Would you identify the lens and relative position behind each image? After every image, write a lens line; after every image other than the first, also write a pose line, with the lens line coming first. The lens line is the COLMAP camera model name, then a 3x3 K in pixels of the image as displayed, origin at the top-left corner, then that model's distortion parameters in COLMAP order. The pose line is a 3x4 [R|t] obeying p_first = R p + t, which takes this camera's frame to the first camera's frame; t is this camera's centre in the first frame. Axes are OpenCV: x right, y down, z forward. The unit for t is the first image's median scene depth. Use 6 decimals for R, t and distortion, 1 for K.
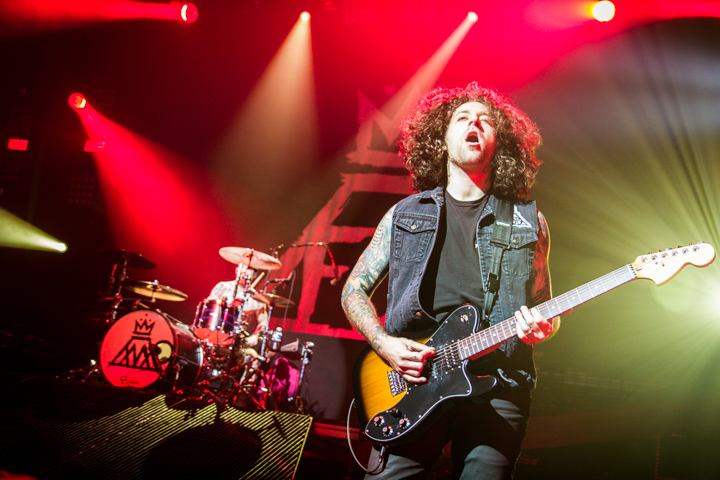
lens RADIAL K [[883.2, 0, 360.0], [0, 883.2, 240.0], [0, 0, 1]] dist [0.008415, 0.004973]
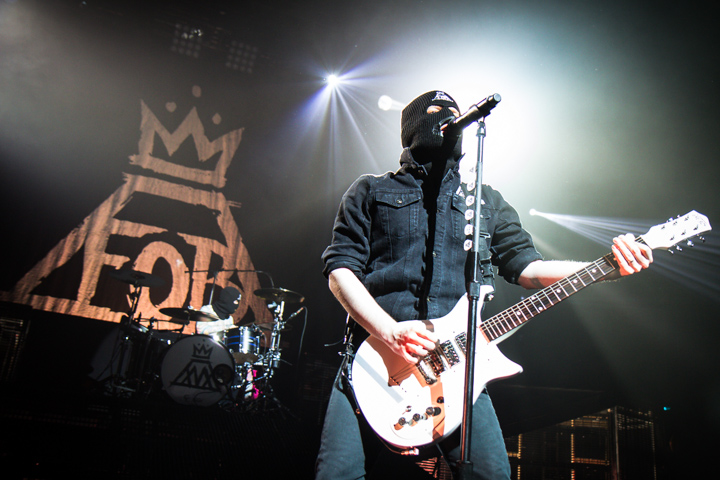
lens RADIAL K [[733.9, 0, 360.0], [0, 733.9, 240.0], [0, 0, 1]] dist [0.008548, 0.009170]
pose [[0.798340, 0.114969, 0.591130, -0.661578], [-0.145987, 0.989275, 0.004756, -0.078984], [-0.584244, -0.090095, 0.806562, 0.123964]]
